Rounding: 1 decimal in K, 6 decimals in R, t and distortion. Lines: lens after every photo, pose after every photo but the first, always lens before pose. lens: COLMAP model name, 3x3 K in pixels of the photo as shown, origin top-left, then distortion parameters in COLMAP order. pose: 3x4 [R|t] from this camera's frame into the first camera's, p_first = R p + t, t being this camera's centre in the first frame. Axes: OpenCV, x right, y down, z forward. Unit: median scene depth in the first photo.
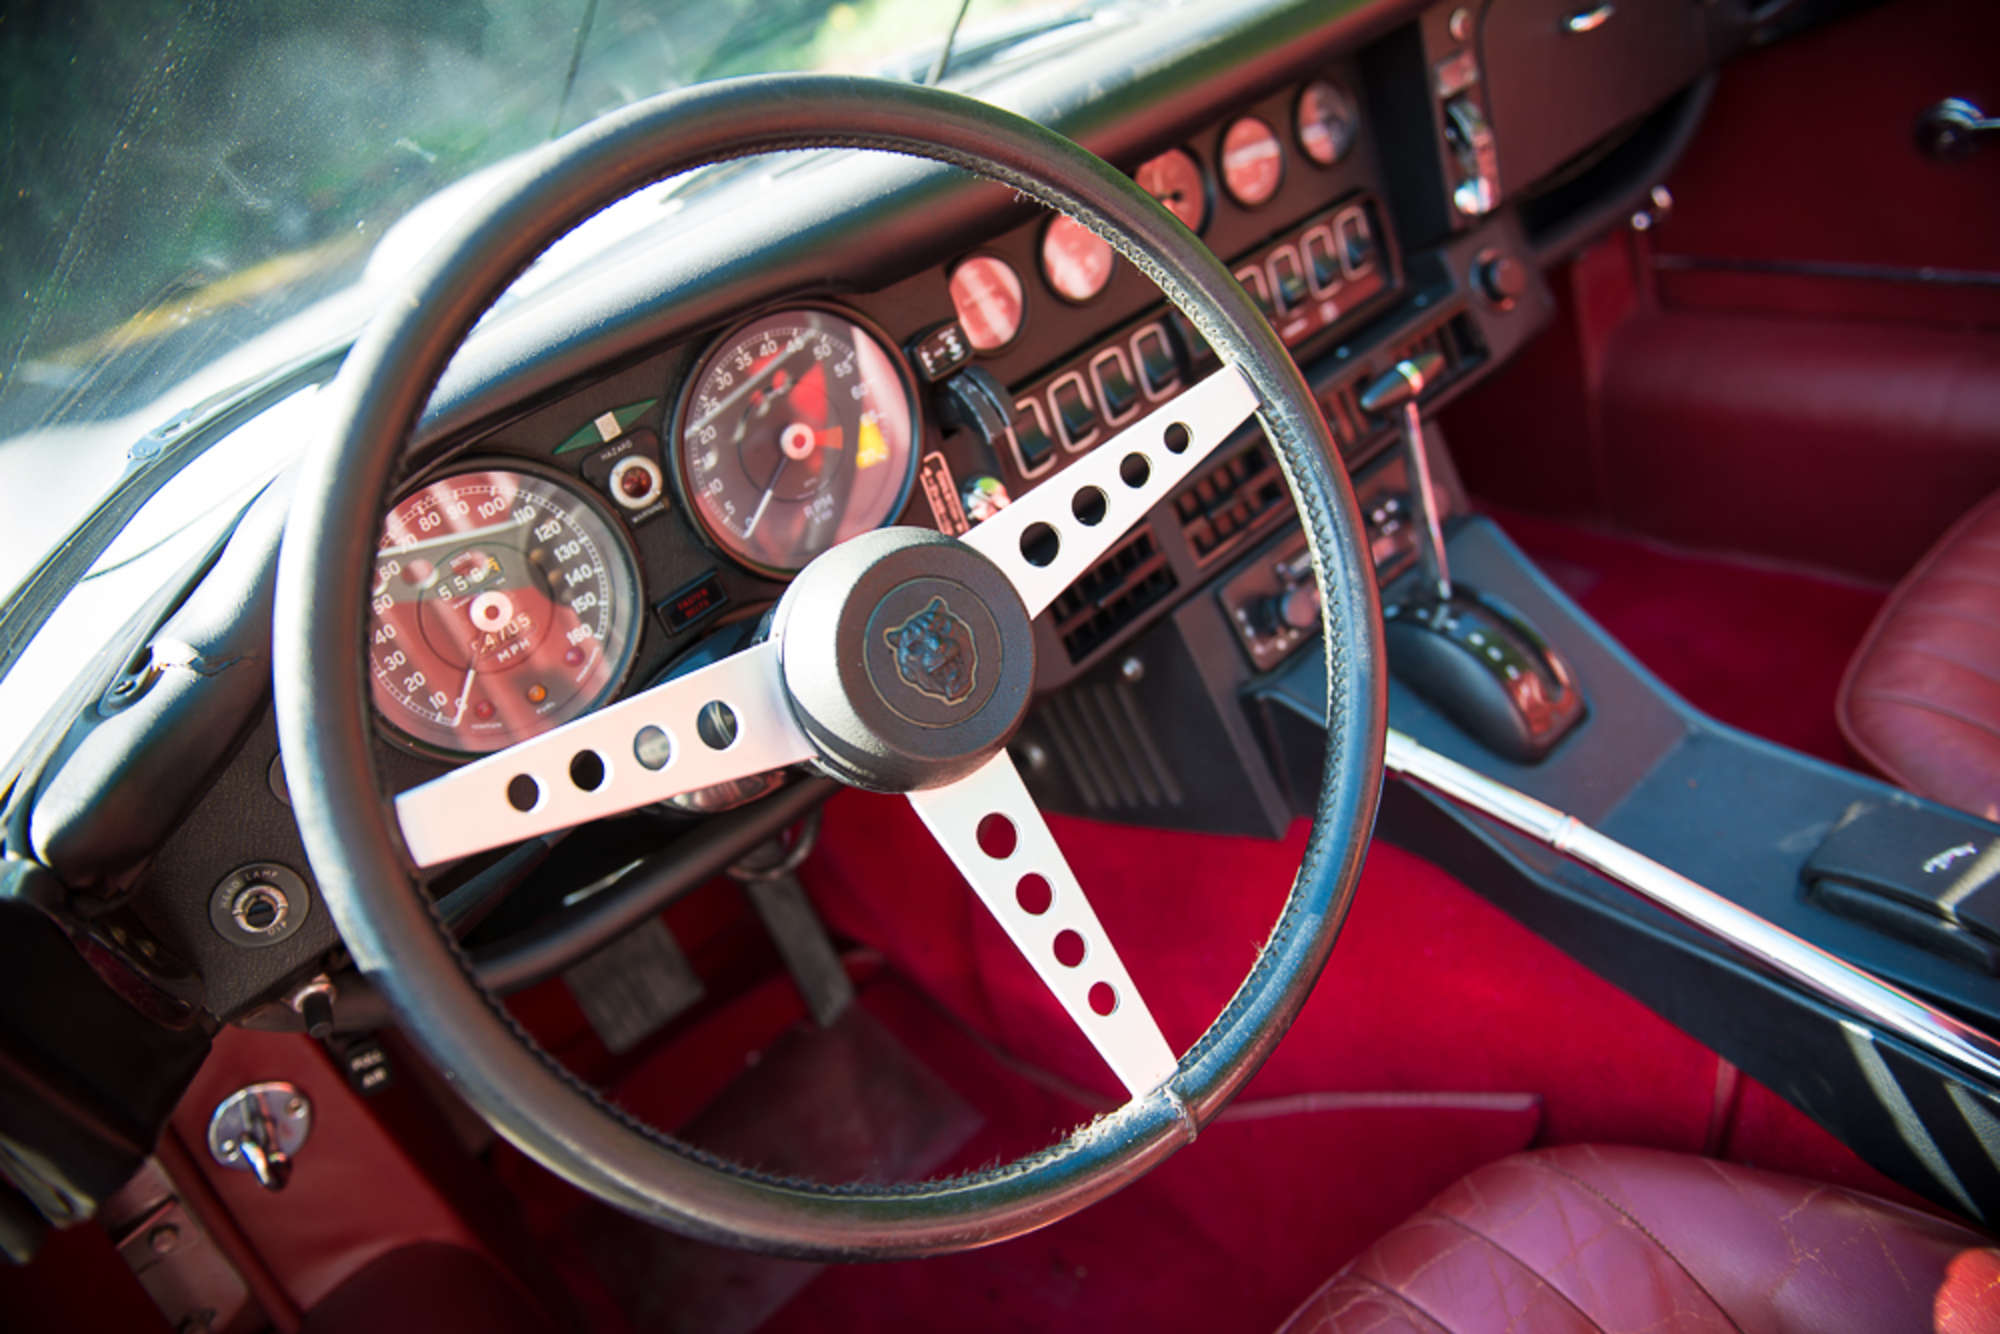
lens RADIAL K [[1358.7, 0, 1000.0], [0, 1358.7, 667.0], [0, 0, 1]] dist [-0.045584, -0.000755]
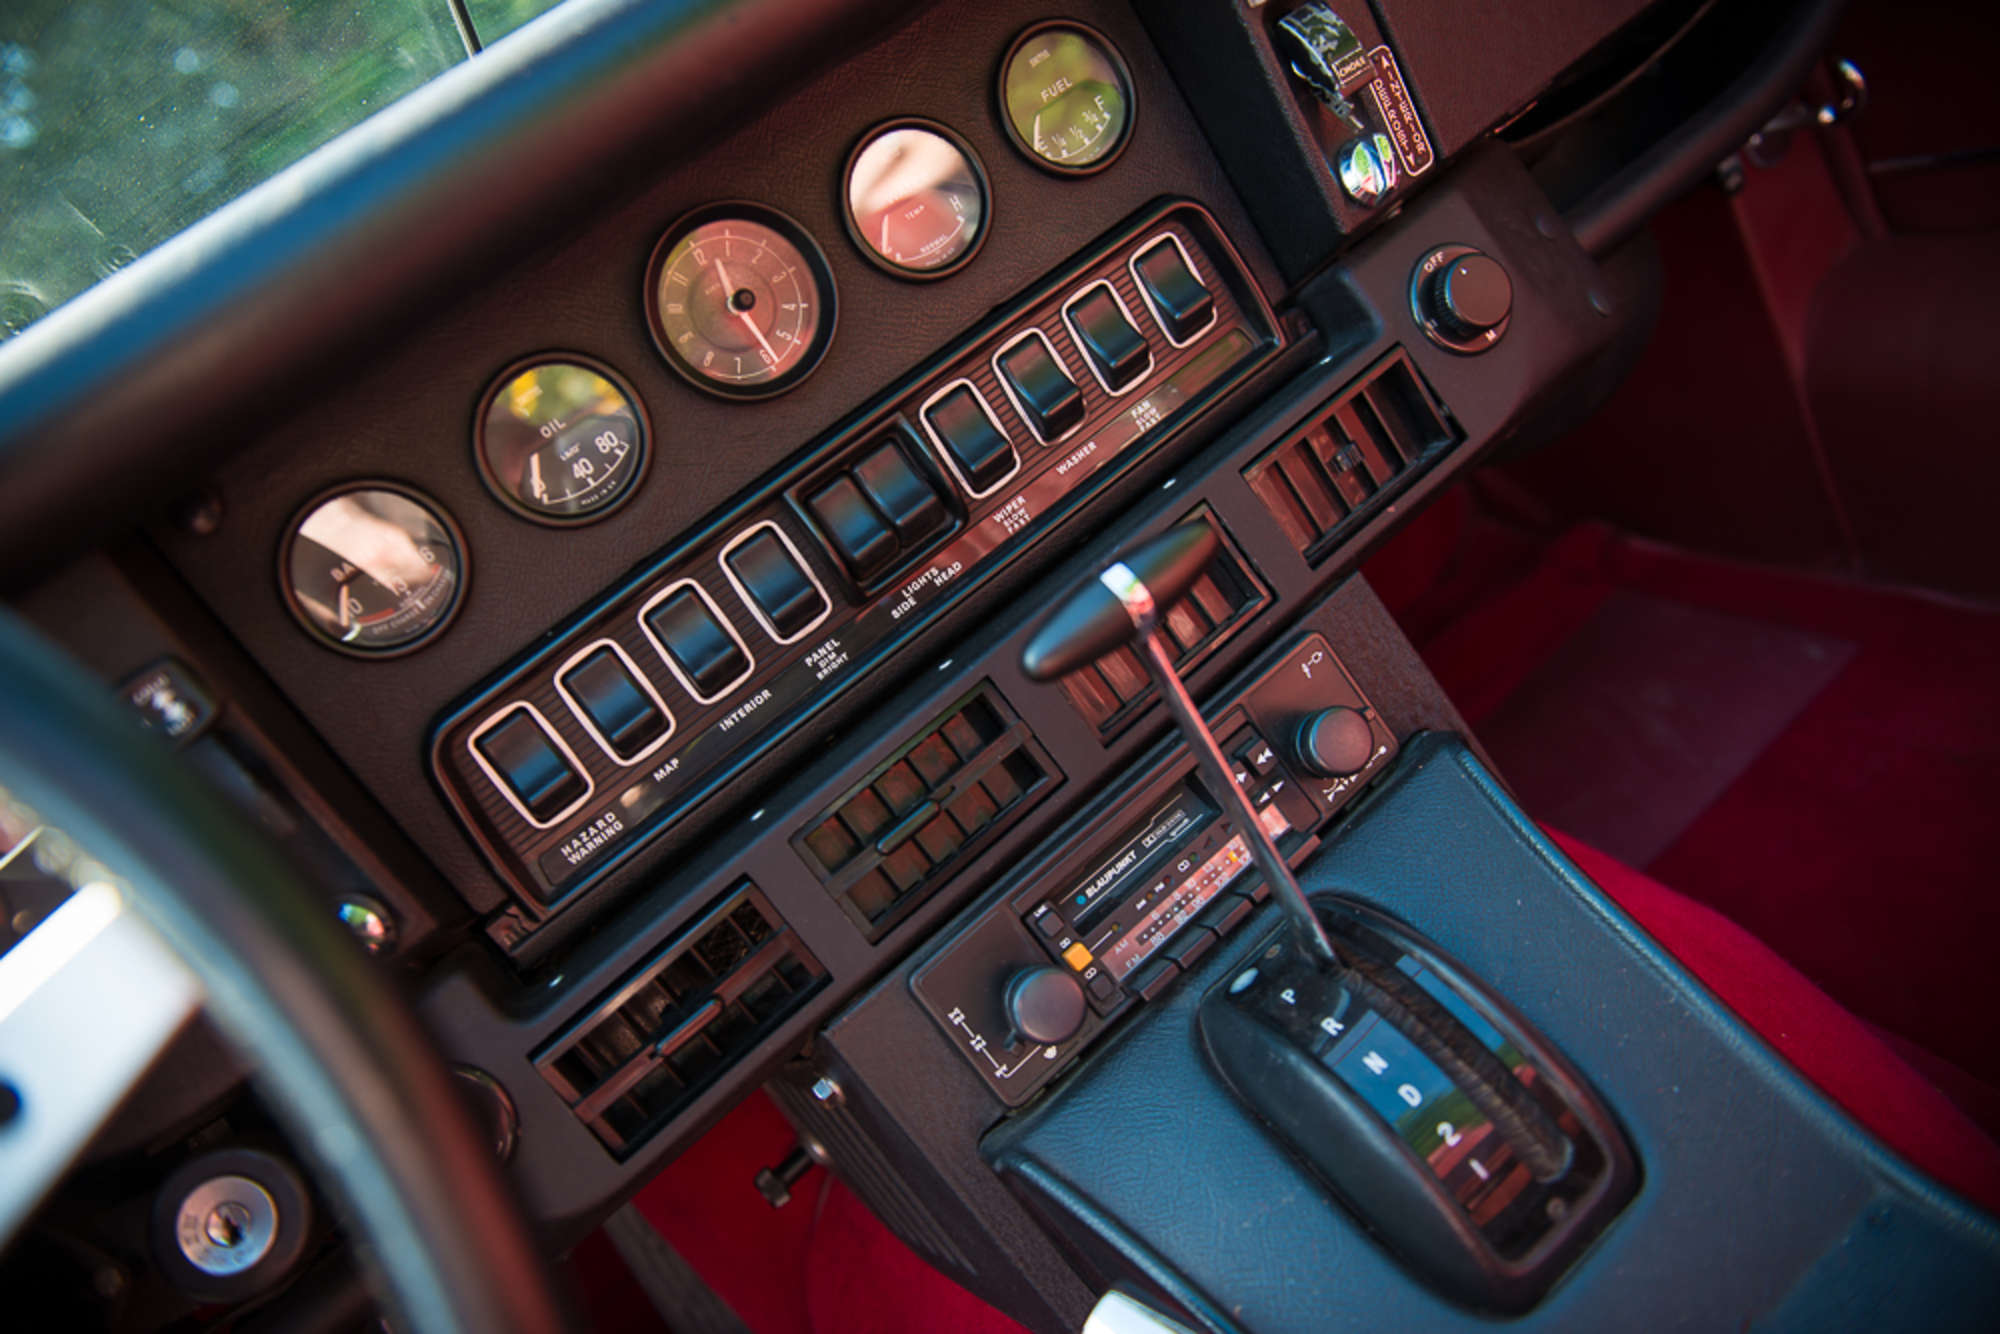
lens RADIAL K [[1358.7, 0, 1000.0], [0, 1358.7, 667.0], [0, 0, 1]] dist [-0.045584, -0.000755]
pose [[0.965032, -0.115598, -0.235266, 0.311273], [0.115846, 0.993185, -0.012815, -0.156507], [0.235144, -0.014888, 0.971847, 0.421024]]
